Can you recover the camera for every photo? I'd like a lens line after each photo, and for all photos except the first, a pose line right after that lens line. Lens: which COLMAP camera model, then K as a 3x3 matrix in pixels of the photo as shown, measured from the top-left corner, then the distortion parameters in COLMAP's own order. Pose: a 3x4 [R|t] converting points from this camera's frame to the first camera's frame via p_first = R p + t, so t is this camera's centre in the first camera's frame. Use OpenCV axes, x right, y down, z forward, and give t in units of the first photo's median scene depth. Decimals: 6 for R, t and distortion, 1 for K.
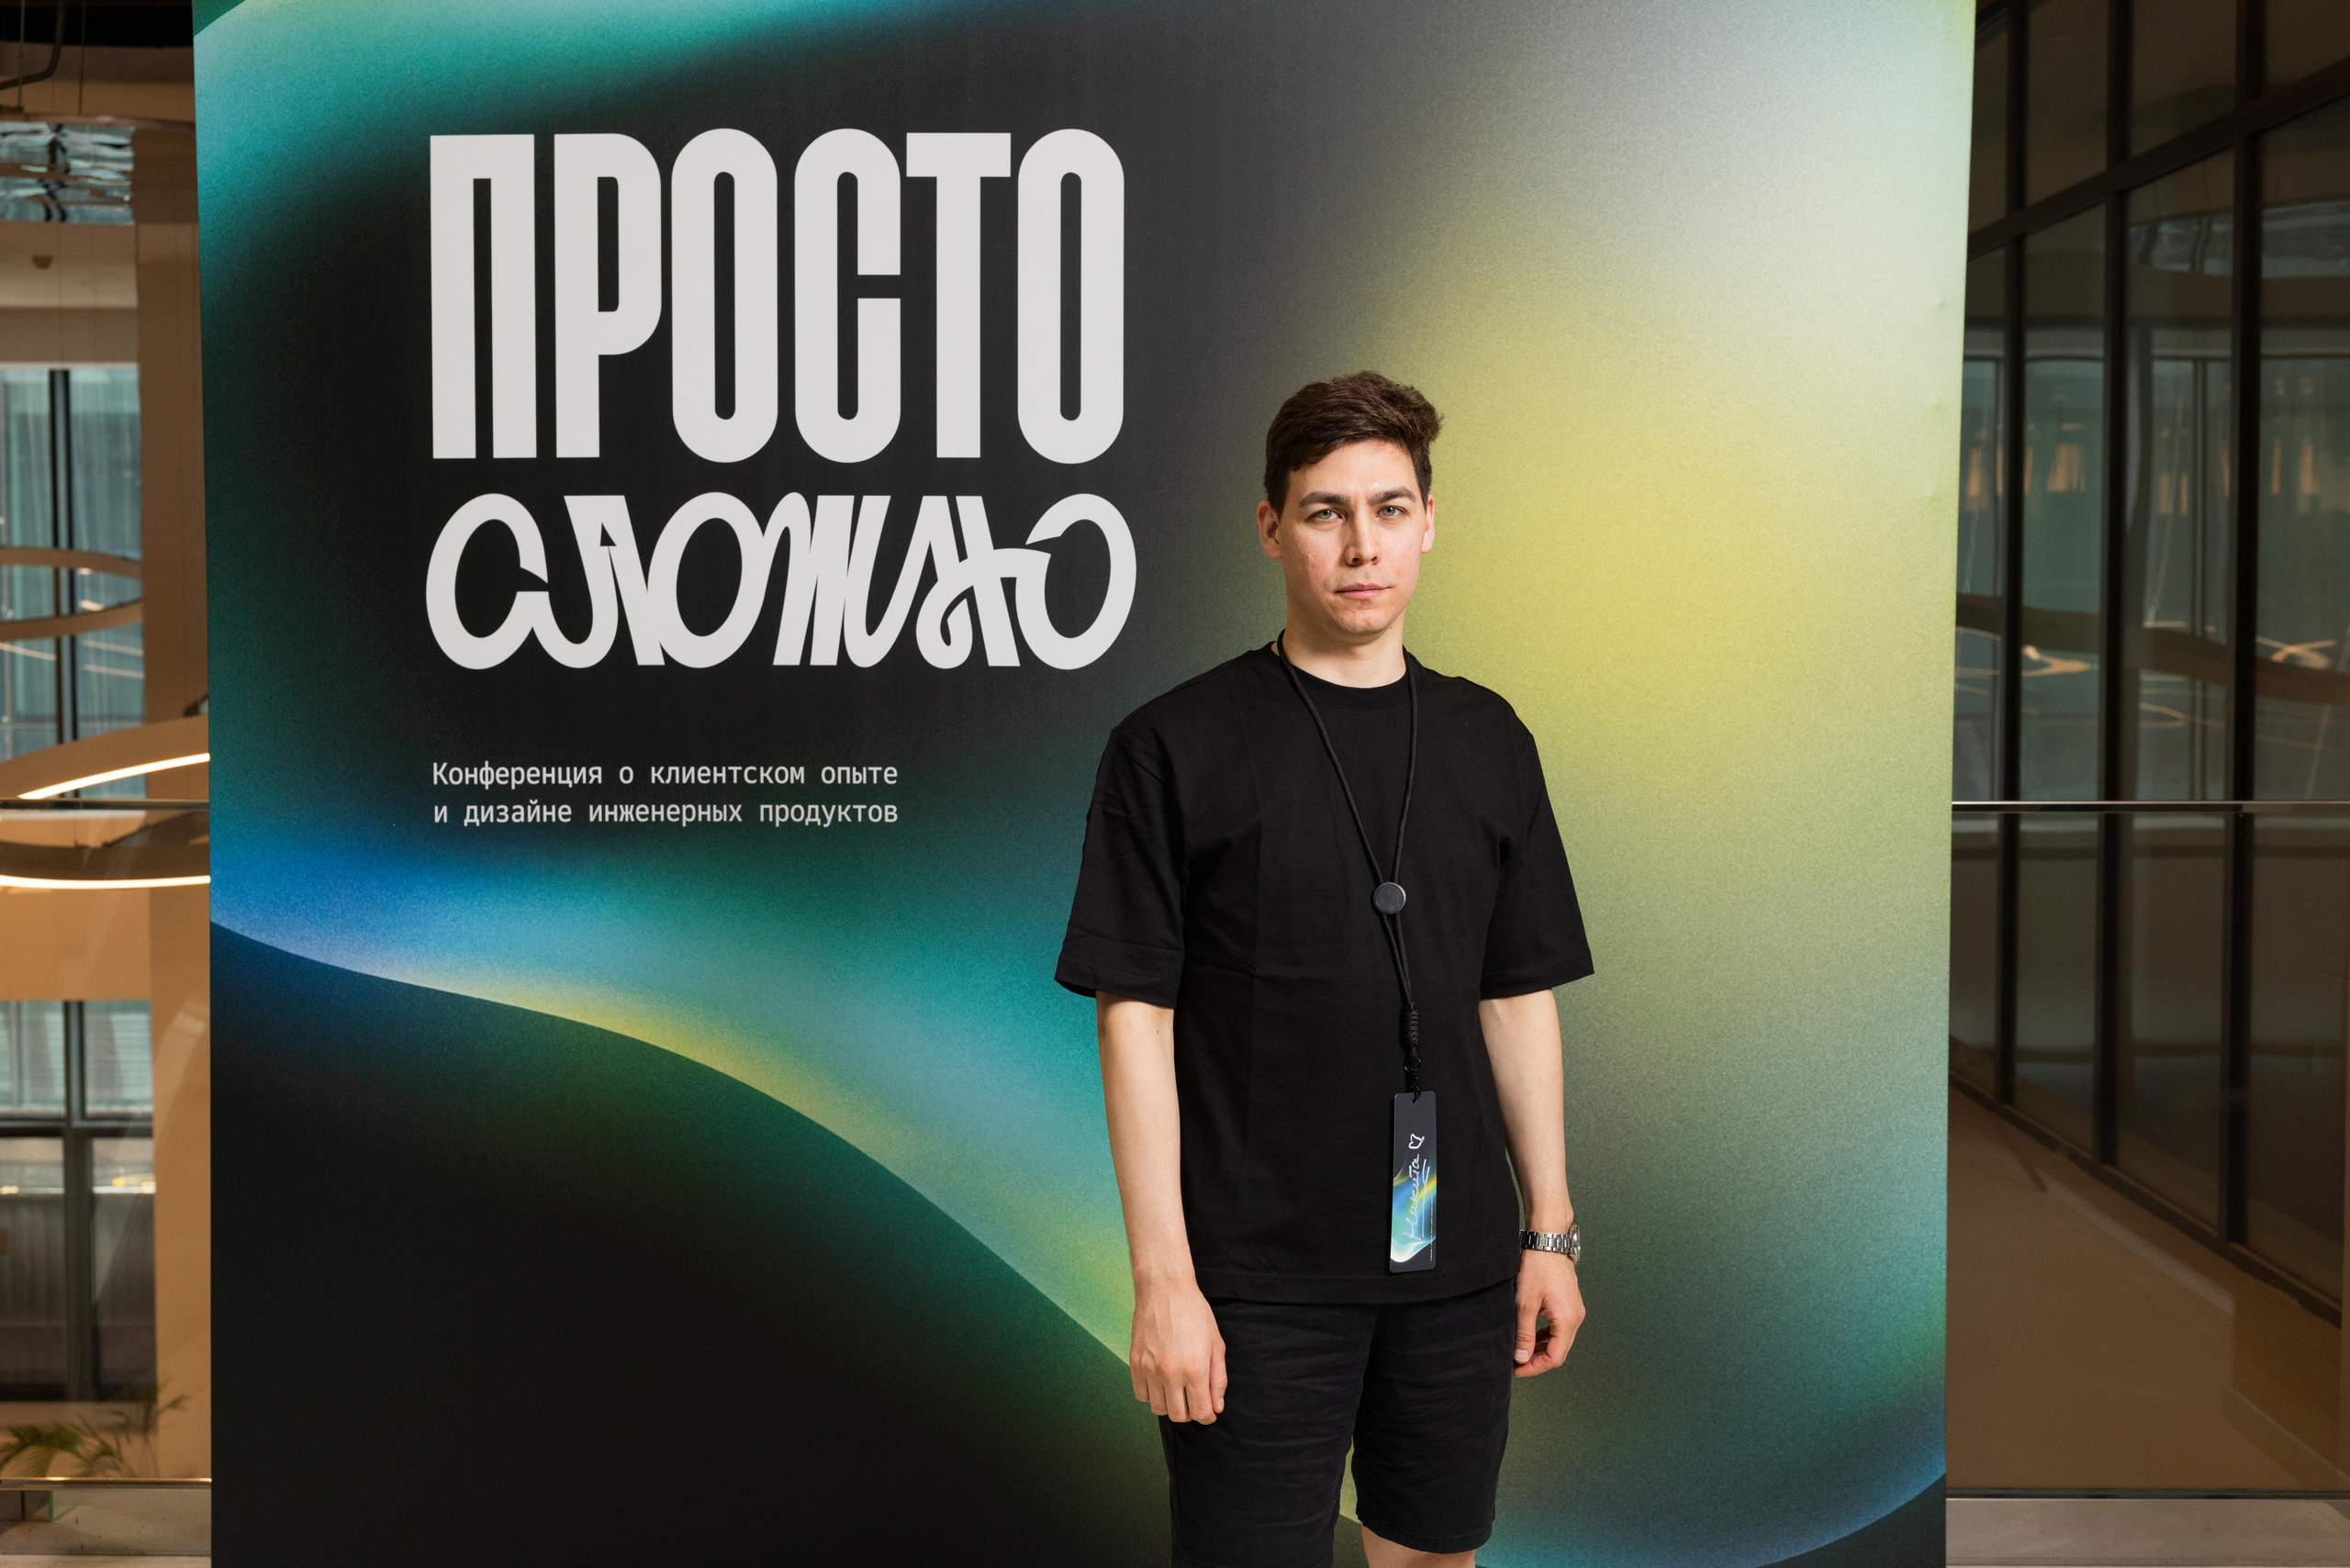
lens RADIAL K [[3143.1, 0, 1161.3], [0, 3143.1, 780.4], [0, 0, 1]] dist [-0.003609, -0.077805]
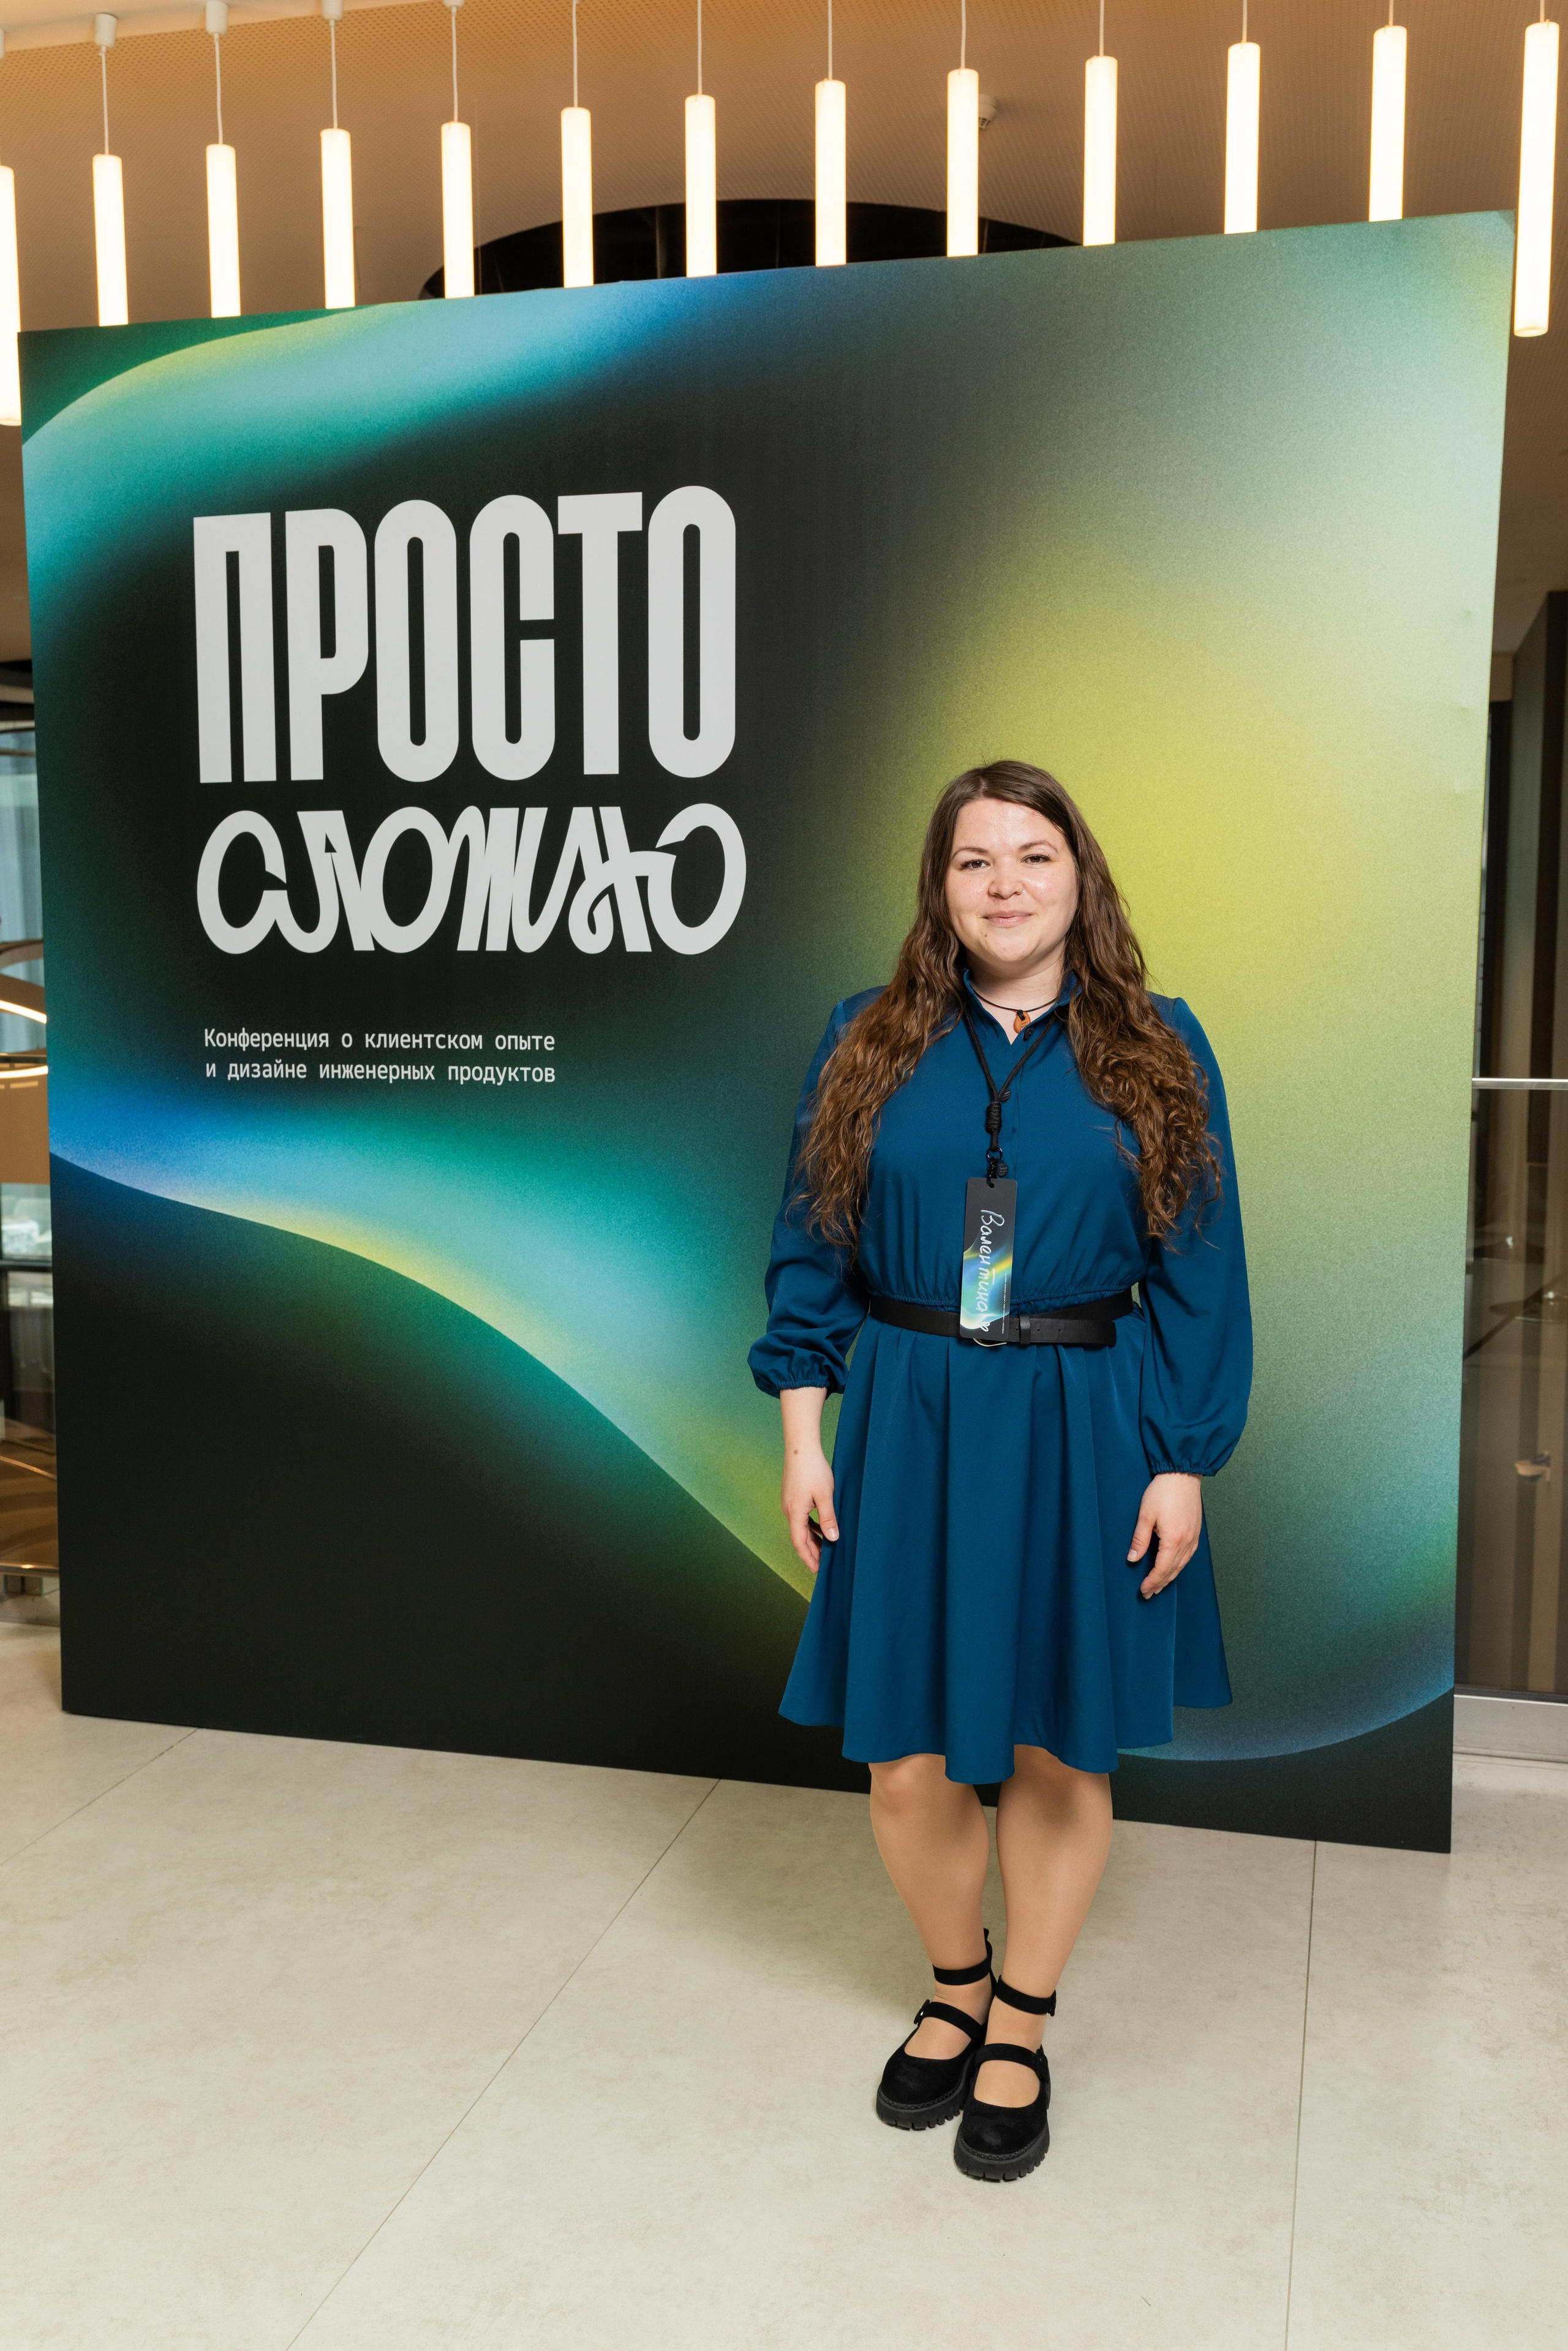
lens RADIAL K [[2191.8, 0, 784.5], [0, 2191.8, 1180.4], [0, 0, 1]] dist [-0.008524, -0.010551]
pose [[0.970721, 0.026096, -0.238788, 0.201713], [-0.011834, 0.998070, 0.060968, -0.001323], [0.239918, -0.056357, 0.969156, 0.208738]]
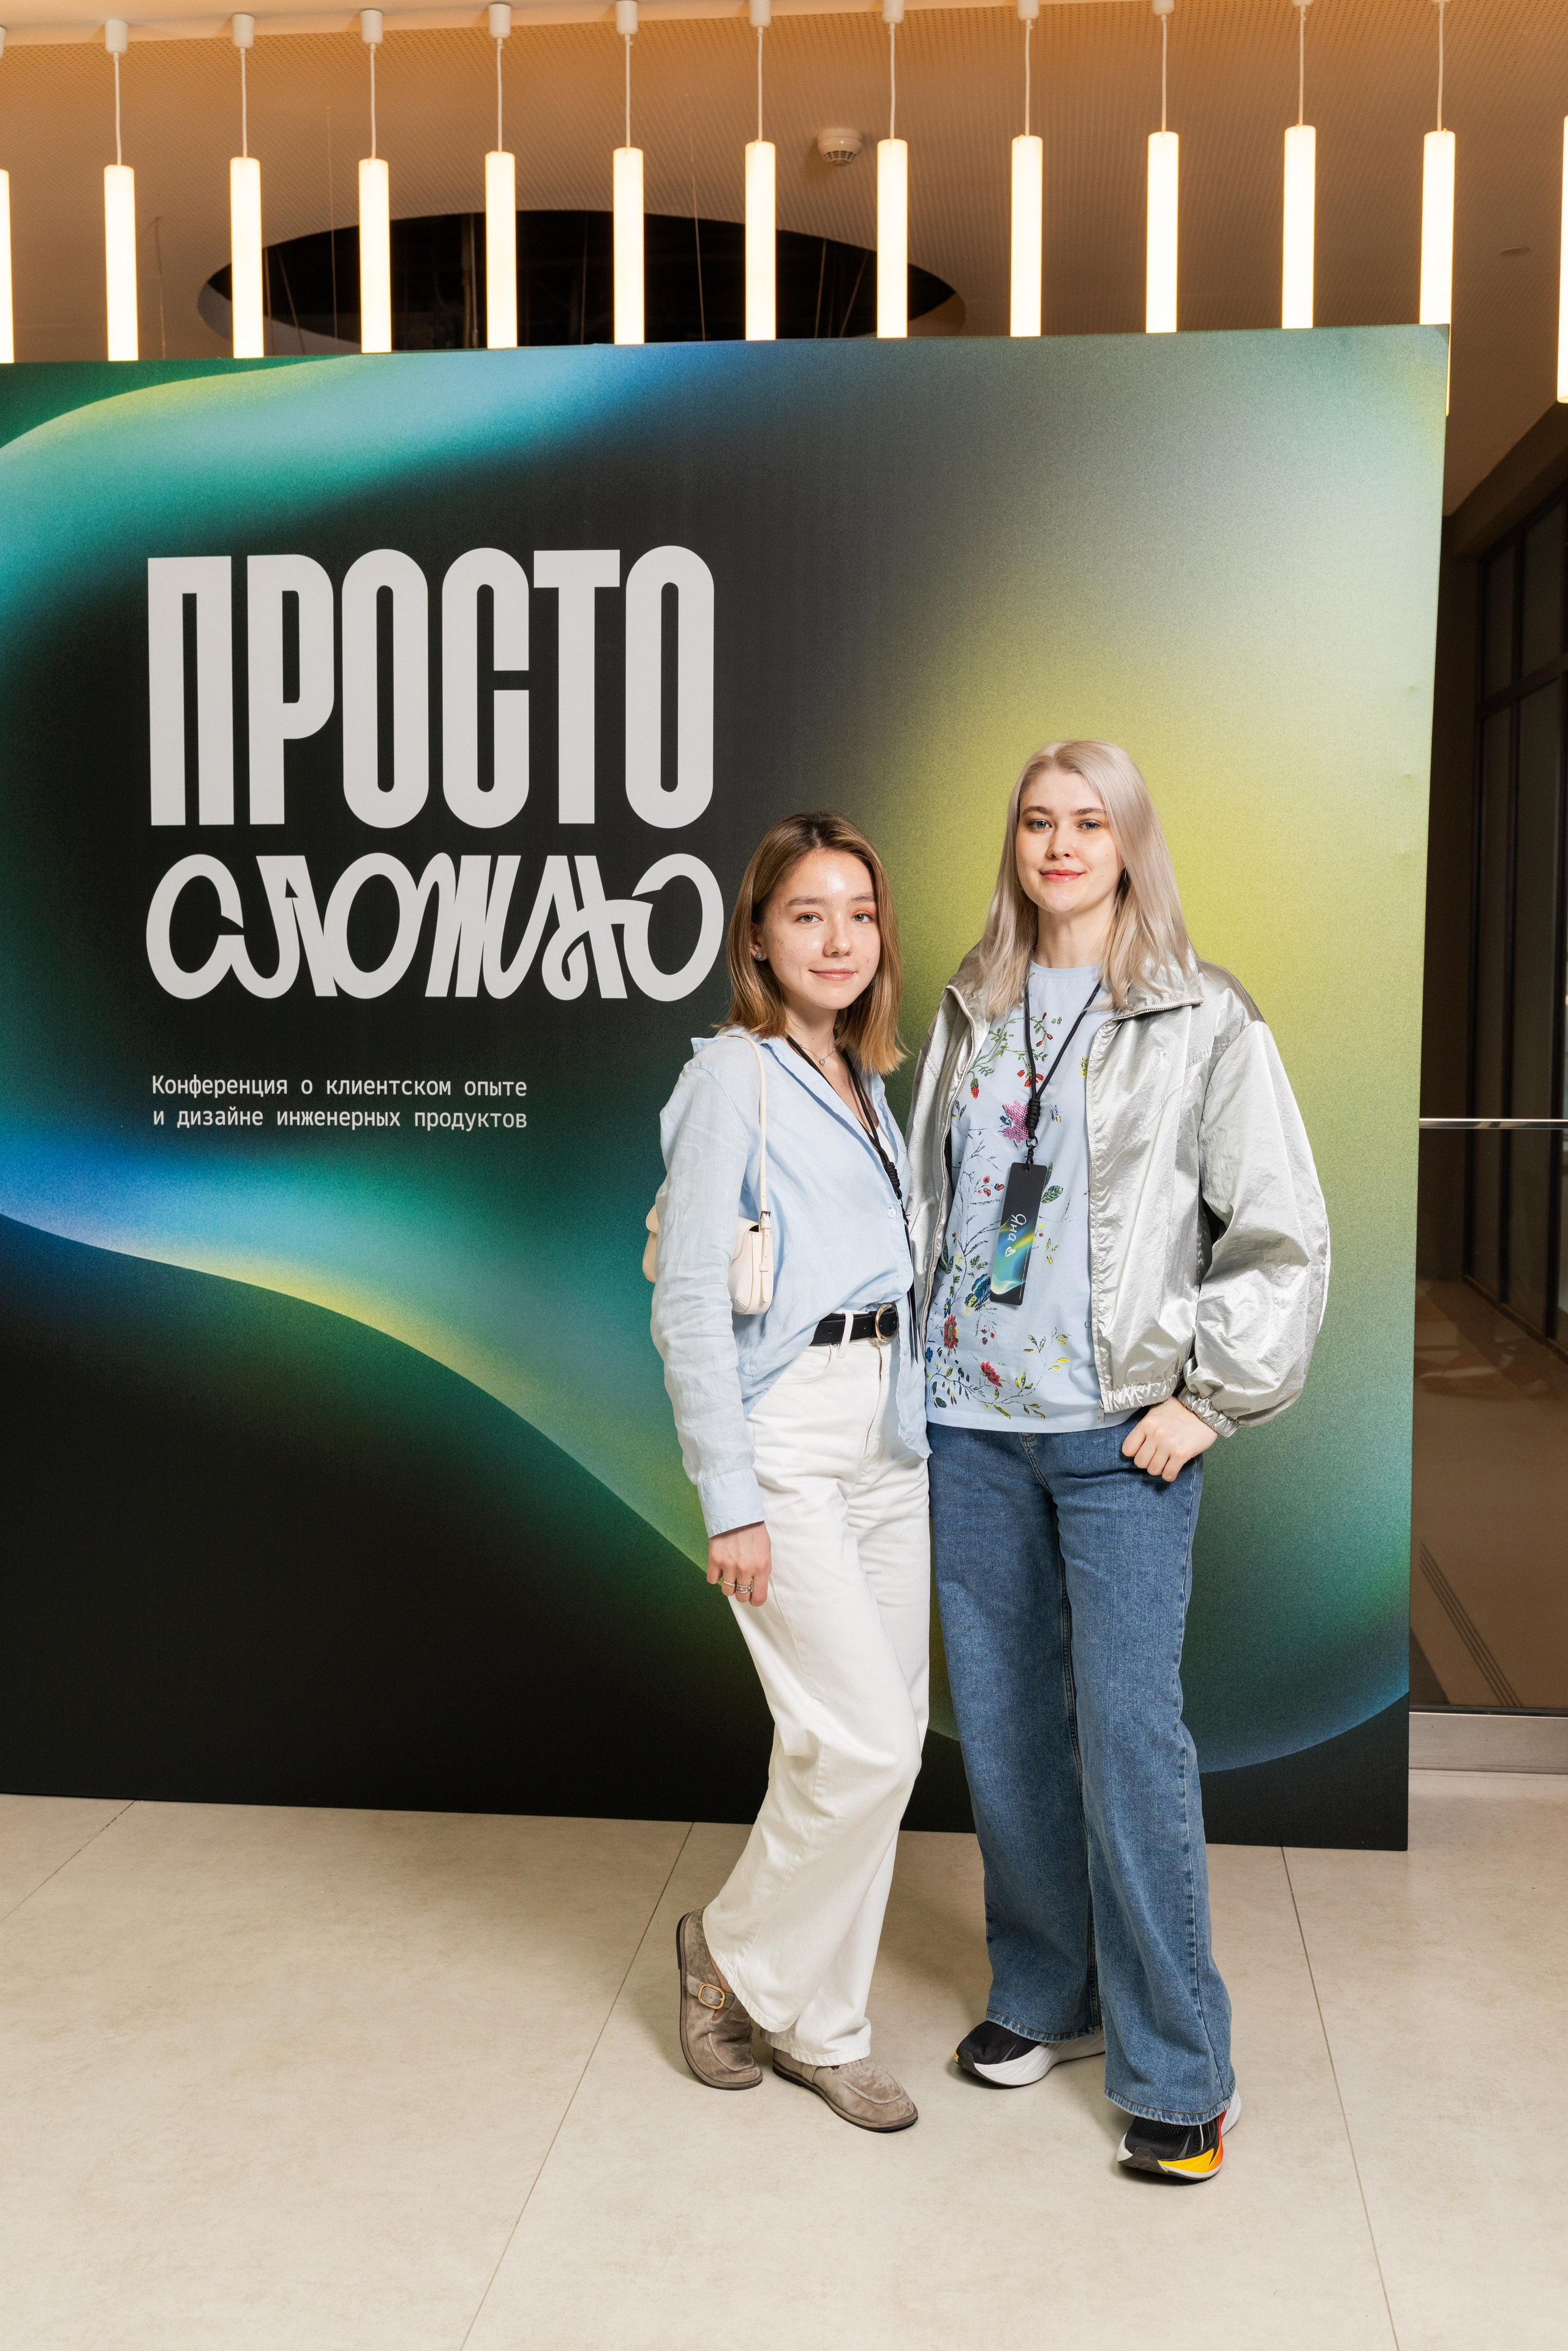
lens RADIAL K [[2560.1, 0, 776.6], [0, 2560.1, 1176.3], [0, 0, 1]] dist [-0.010538, -0.031511]
pose [[0.995170, 0.010652, -0.097583, 0.107078], [-0.007821, 0.999539, 0.029352, 0.002376], [0.097850, -0.028447, 0.994794, 0.034239]]
